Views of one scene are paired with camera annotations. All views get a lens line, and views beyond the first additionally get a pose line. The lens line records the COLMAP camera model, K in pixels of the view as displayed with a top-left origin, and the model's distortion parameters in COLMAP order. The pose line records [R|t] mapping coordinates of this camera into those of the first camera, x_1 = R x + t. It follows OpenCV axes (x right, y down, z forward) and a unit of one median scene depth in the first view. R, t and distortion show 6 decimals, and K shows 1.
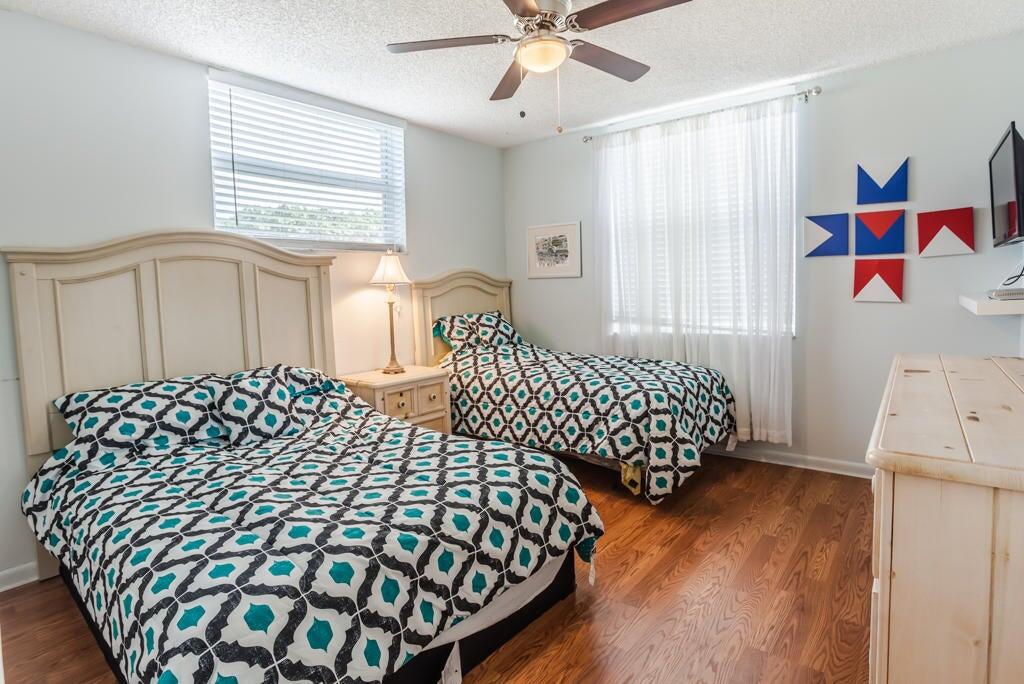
lens RADIAL K [[505.2, 0, 512.0], [0, 505.2, 342.0], [0, 0, 1]] dist [-0.002386, -0.000520]
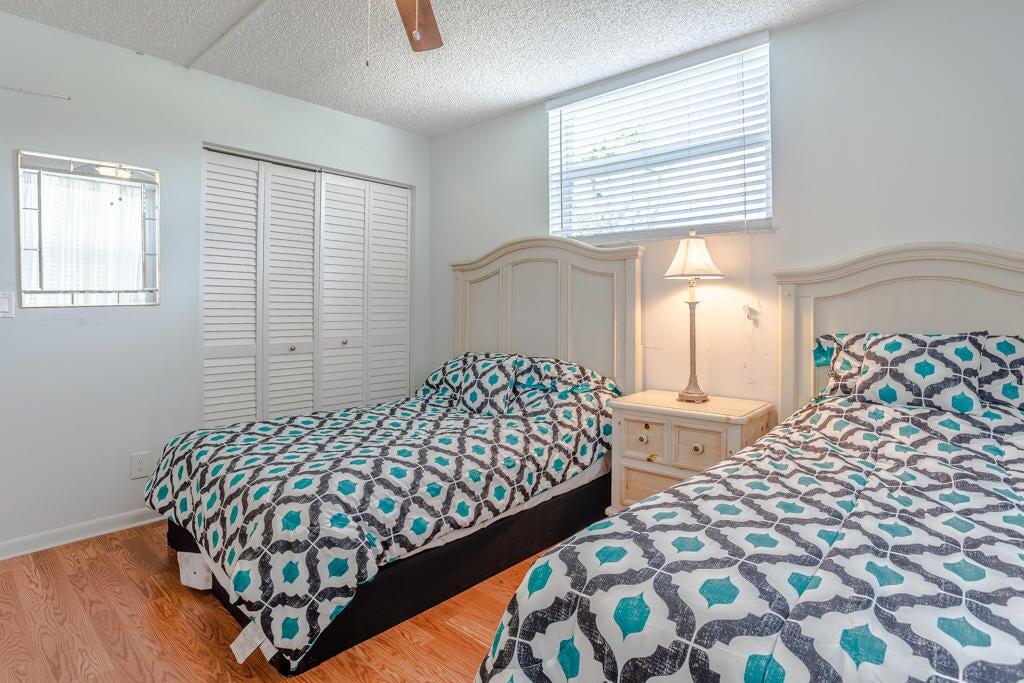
lens RADIAL K [[560.8, 0, 512.2], [0, 560.8, 299.0], [0, 0, 1]] dist [-0.000450, -0.000023]
pose [[-0.024320, 0.032431, -0.999178, 0.626607], [-0.086466, 0.995660, 0.034421, -0.097620], [0.995958, 0.087232, -0.021411, 0.827636]]
